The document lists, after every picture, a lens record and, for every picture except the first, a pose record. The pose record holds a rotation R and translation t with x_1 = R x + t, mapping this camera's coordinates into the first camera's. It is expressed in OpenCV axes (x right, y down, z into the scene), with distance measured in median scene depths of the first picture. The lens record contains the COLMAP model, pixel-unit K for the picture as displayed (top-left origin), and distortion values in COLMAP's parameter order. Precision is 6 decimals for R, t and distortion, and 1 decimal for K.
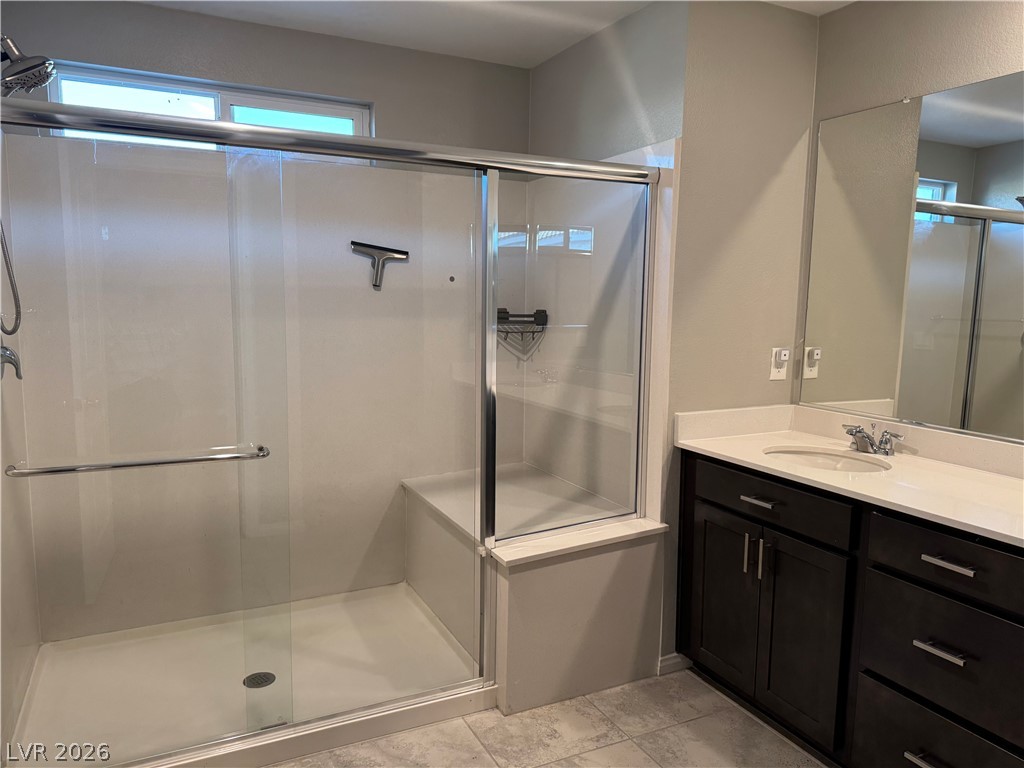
lens RADIAL K [[721.9, 0, 503.2], [0, 721.9, 377.8], [0, 0, 1]] dist [0.048841, -0.058420]
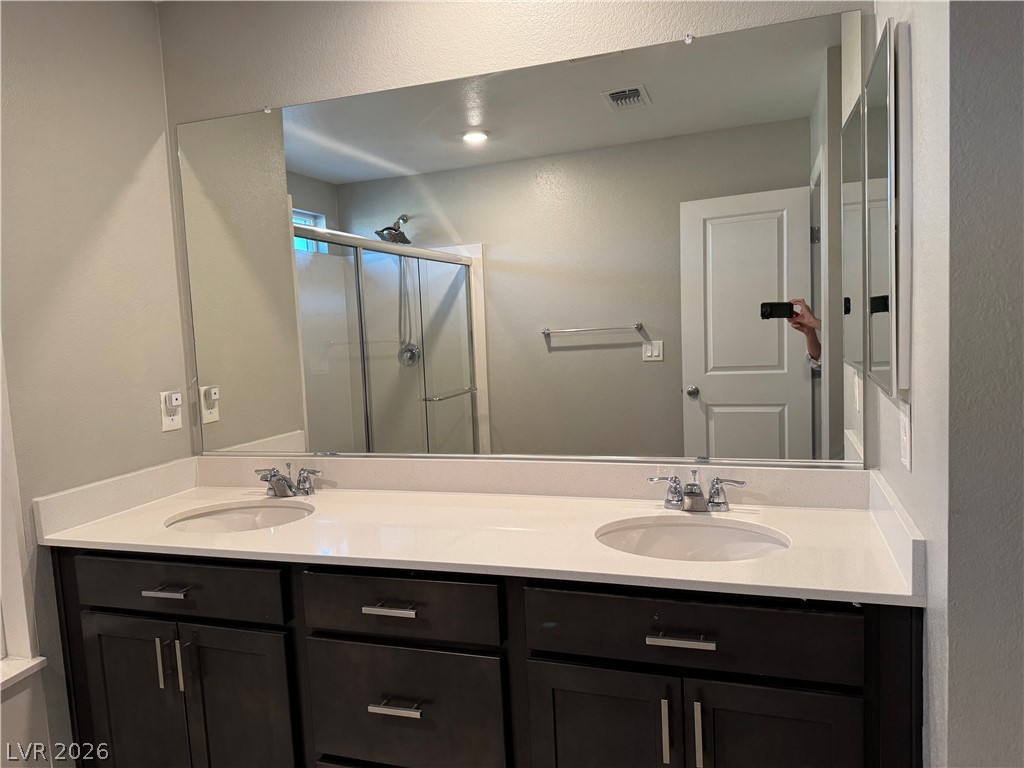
lens RADIAL K [[721.9, 0, 511.3], [0, 721.9, 379.1], [0, 0, 1]] dist [0.048841, -0.058420]
pose [[0.701516, -0.111914, 0.703811, 0.078791], [0.146844, 0.989099, 0.010912, -0.007112], [-0.697361, 0.095695, 0.710303, 0.153565]]
